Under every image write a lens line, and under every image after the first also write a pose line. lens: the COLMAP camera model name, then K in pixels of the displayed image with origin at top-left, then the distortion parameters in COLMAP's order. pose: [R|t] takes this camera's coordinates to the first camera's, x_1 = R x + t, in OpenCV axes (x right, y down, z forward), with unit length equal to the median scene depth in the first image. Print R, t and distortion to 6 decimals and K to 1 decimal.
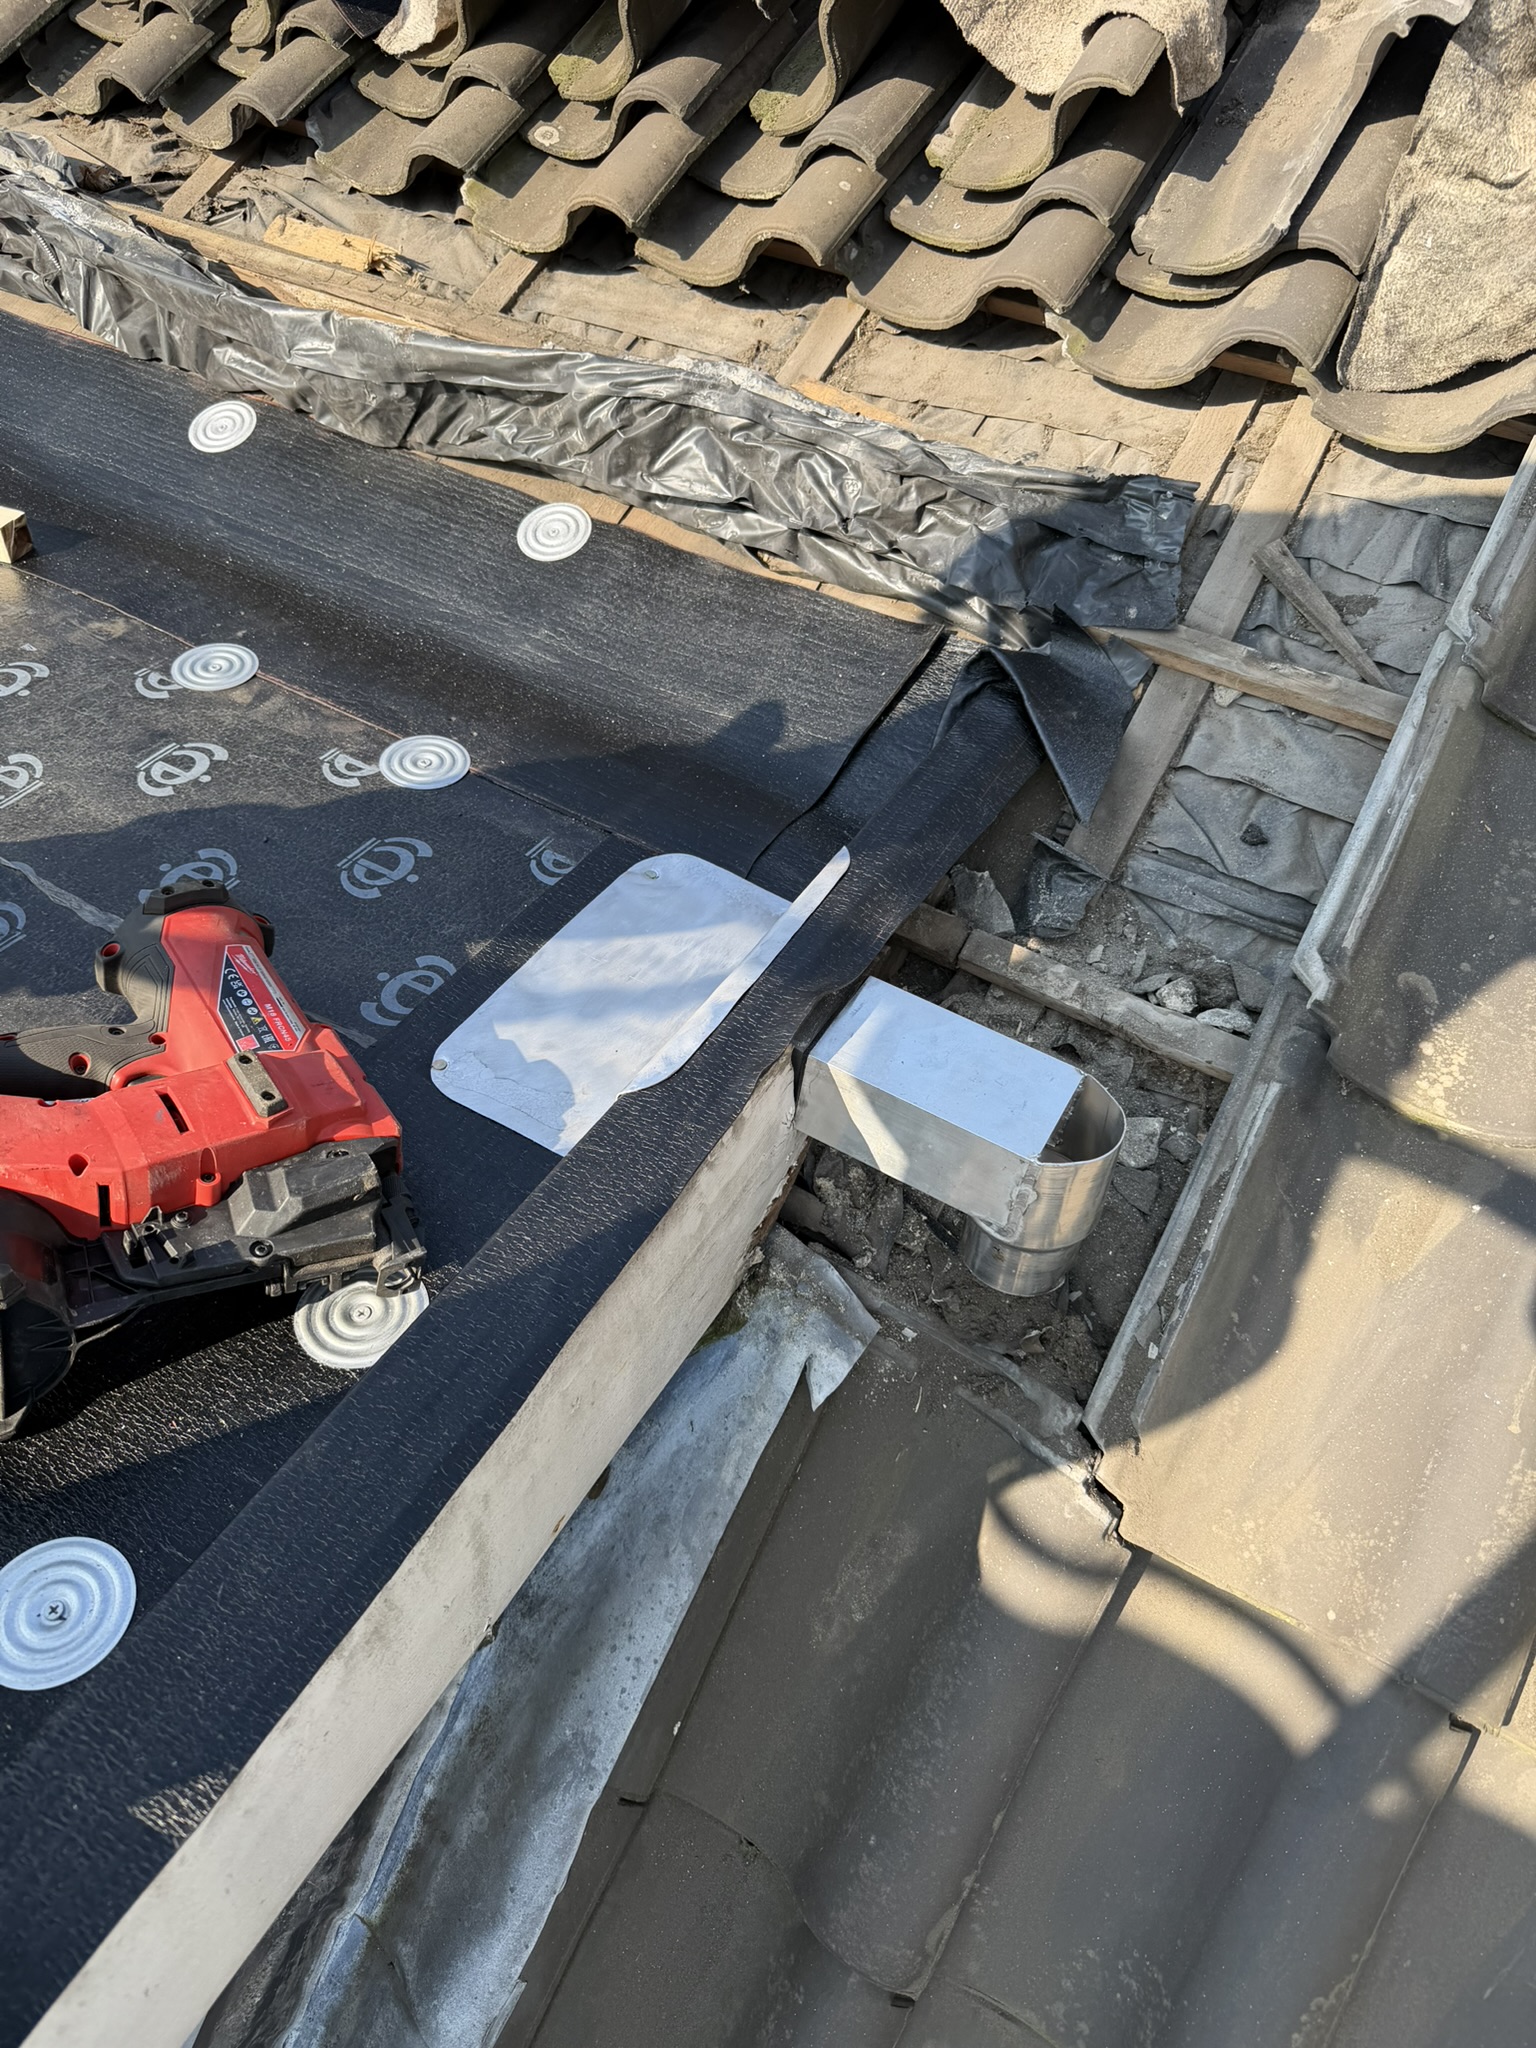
lens RADIAL K [[1451.3, 0, 775.2], [0, 1451.3, 1019.4], [0, 0, 1]] dist [-0.002406, -0.005519]
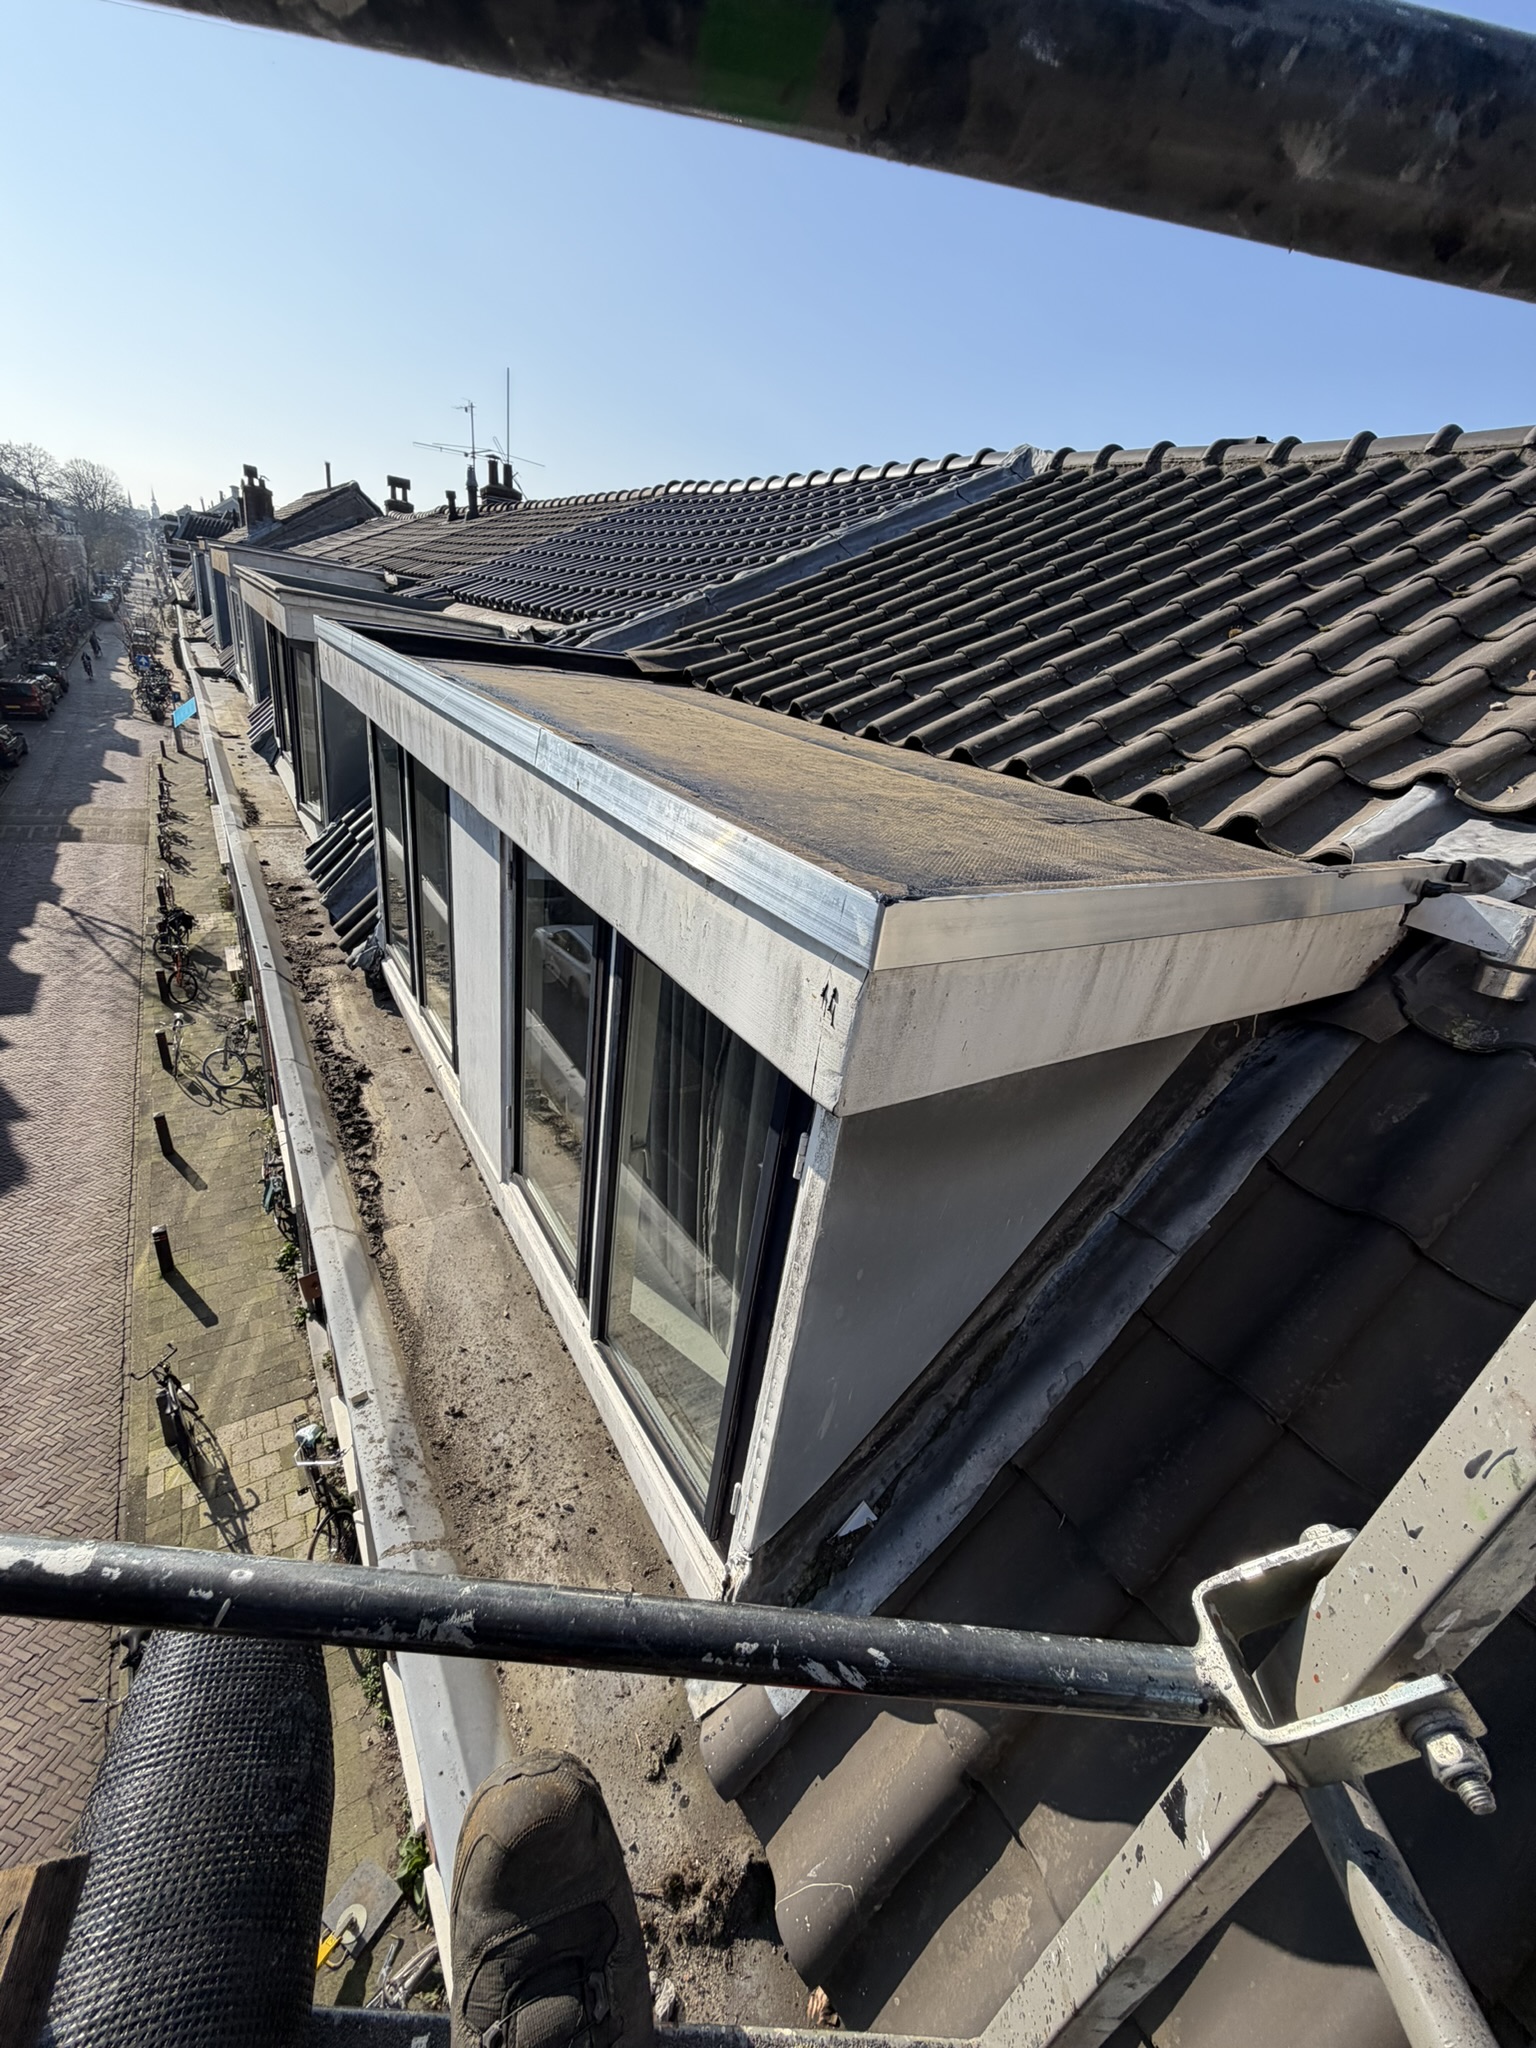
lens RADIAL K [[815.7, 0, 769.2], [0, 815.7, 1014.8], [0, 0, 1]] dist [-0.000912, 0.000230]
pose [[0.890267, 0.228235, -0.394124, -0.336260], [-0.356064, 0.888375, -0.289842, 0.914659], [0.283978, 0.398370, 0.872157, -0.477975]]
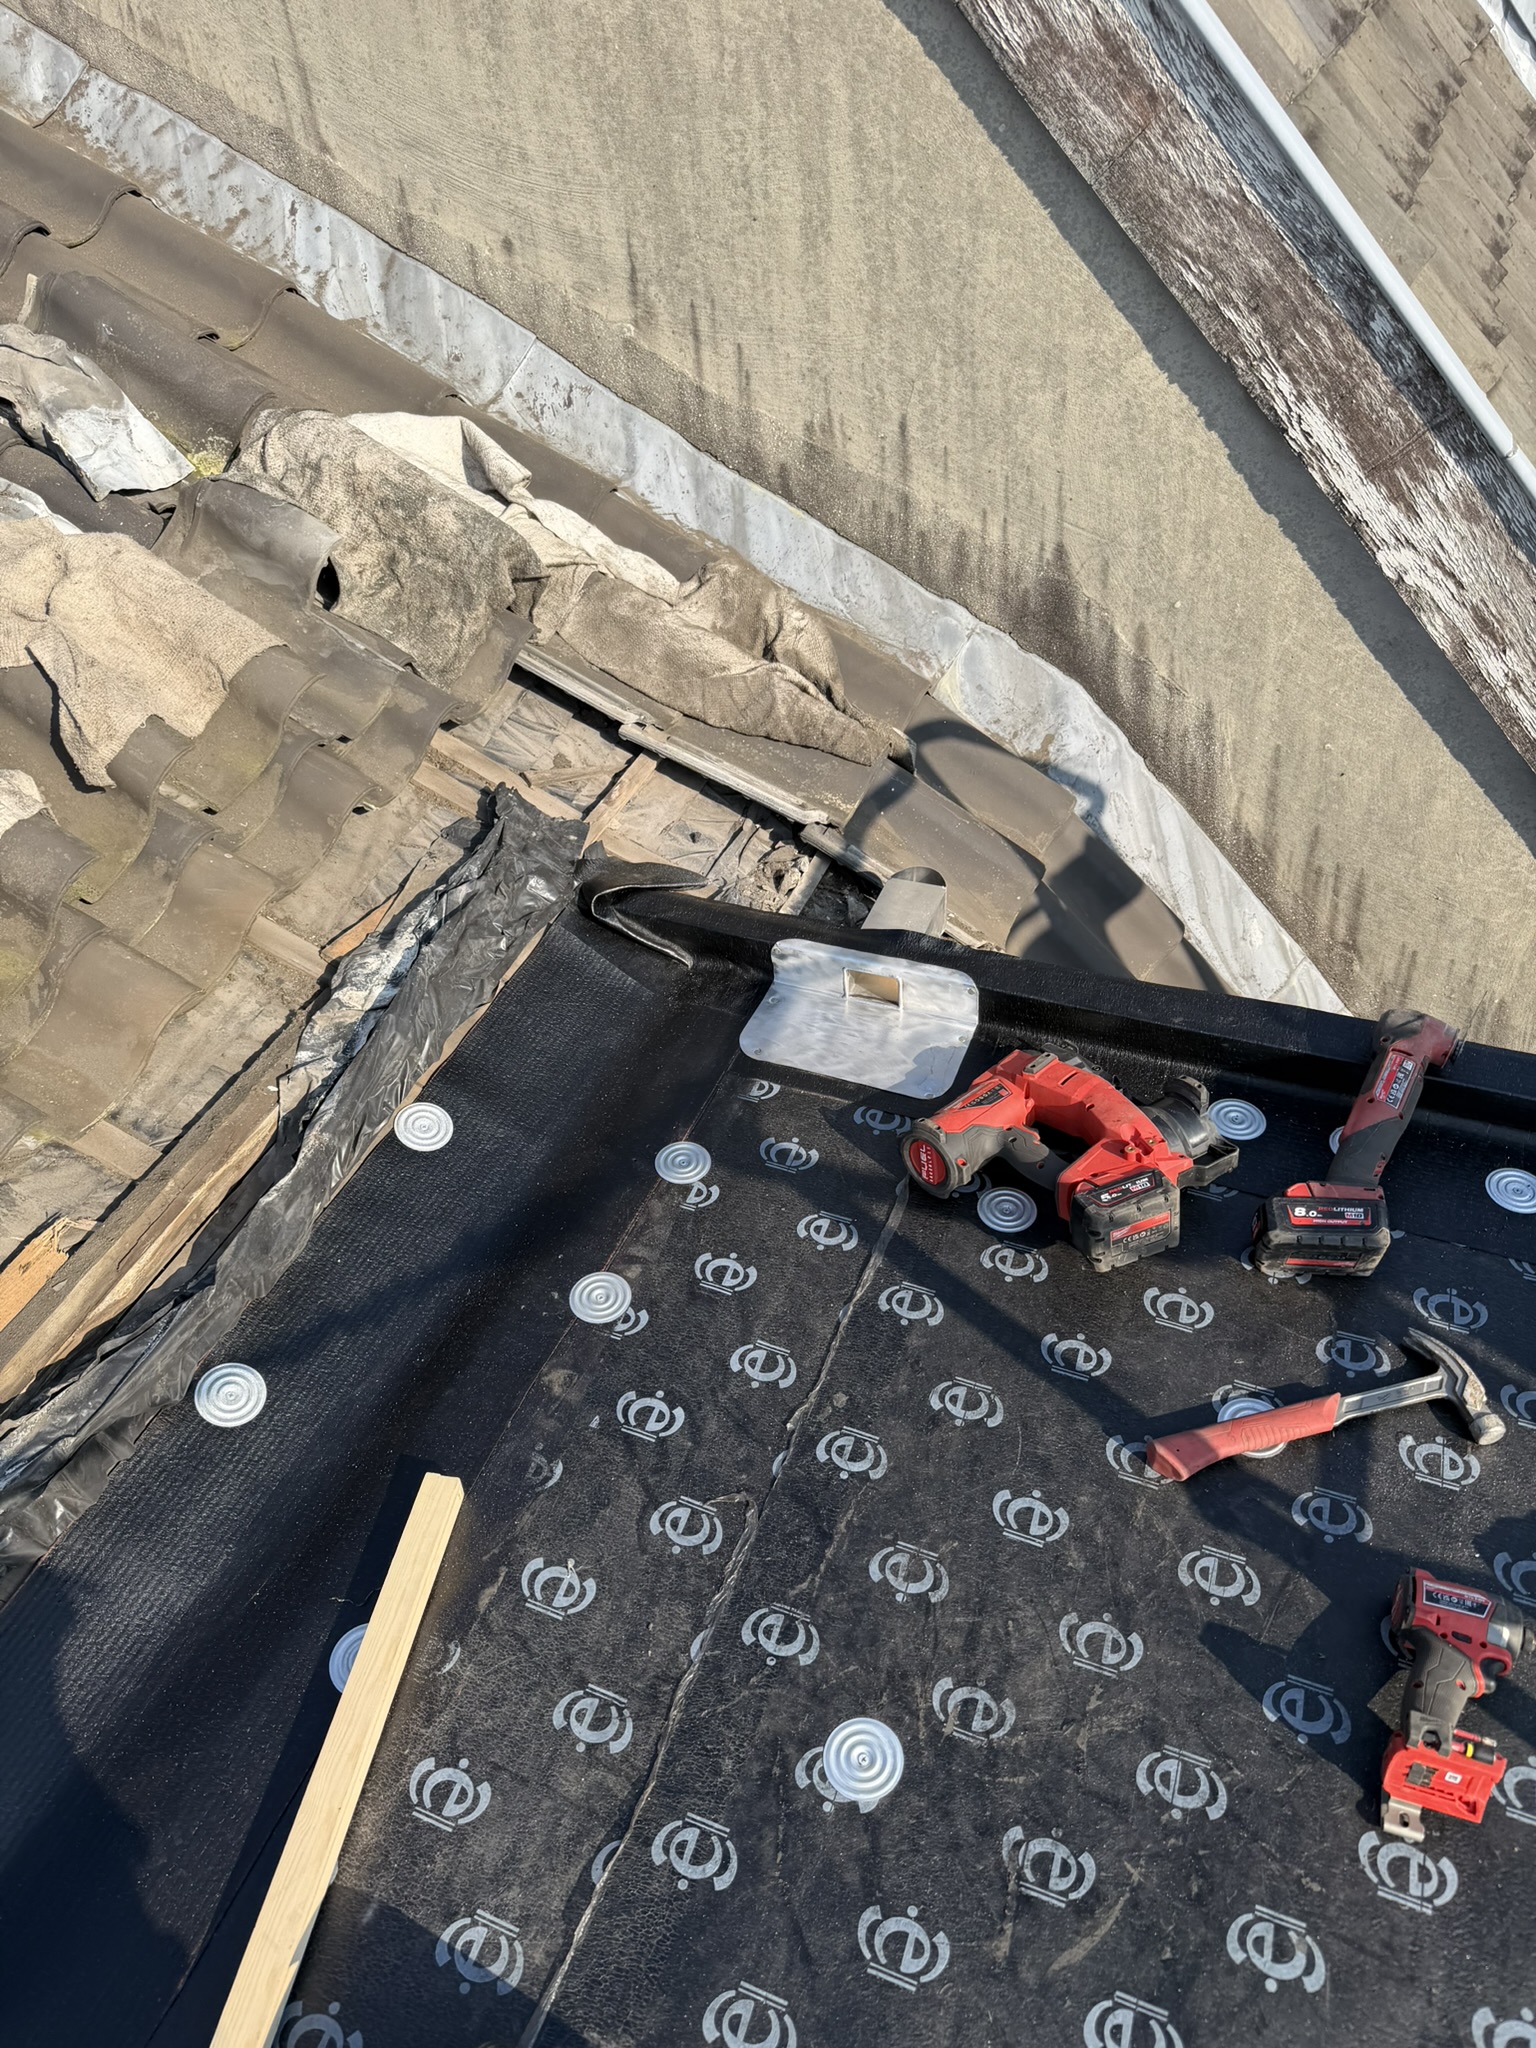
lens RADIAL K [[1432.2, 0, 774.4], [0, 1432.2, 1034.8], [0, 0, 1]] dist [0.128233, -0.252015]
pose [[-0.139257, -0.723963, 0.675637, -1.300482], [0.709046, 0.403390, 0.578386, -1.145963], [-0.691275, 0.559602, 0.457148, 0.156793]]
